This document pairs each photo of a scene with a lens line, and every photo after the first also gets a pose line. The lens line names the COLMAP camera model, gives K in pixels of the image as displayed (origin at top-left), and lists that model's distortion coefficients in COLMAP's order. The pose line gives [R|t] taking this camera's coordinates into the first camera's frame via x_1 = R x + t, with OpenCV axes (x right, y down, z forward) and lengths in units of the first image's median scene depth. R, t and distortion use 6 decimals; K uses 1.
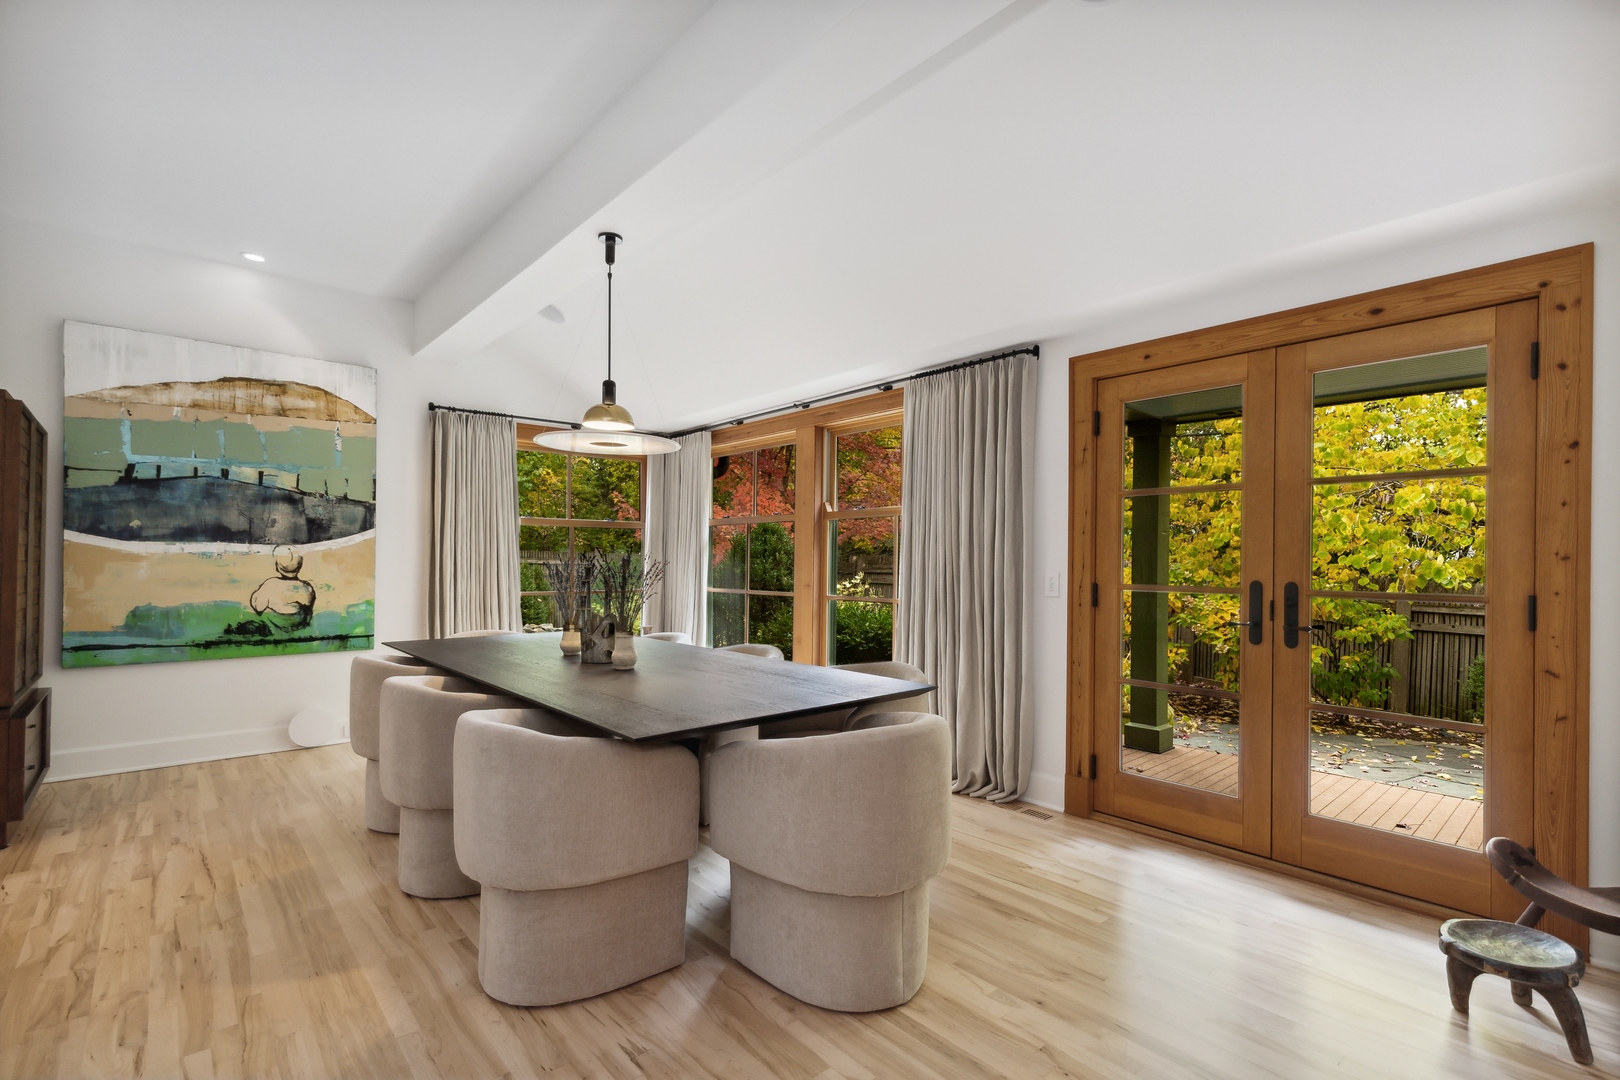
lens RADIAL K [[745.0, 0, 816.1], [0, 745.0, 544.9], [0, 0, 1]] dist [0.002269, 0.000561]
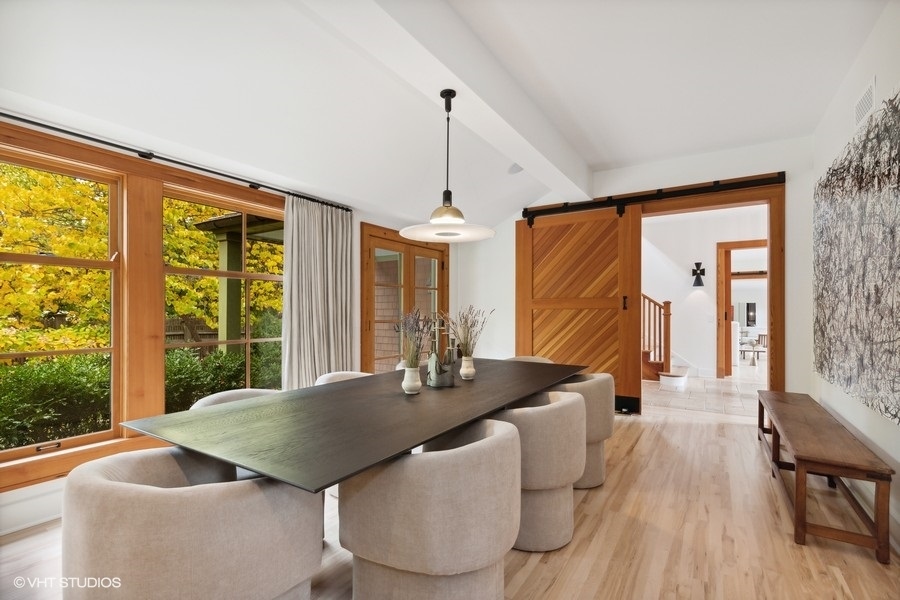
lens RADIAL K [[413.9, 0, 456.1], [0, 413.9, 308.1], [0, 0, 1]] dist [0.002269, 0.000561]
pose [[-0.287891, 0.000572, 0.957663, -1.468661], [-0.023207, 0.999702, -0.007574, 0.022308], [-0.957382, -0.024405, -0.287792, 1.689774]]
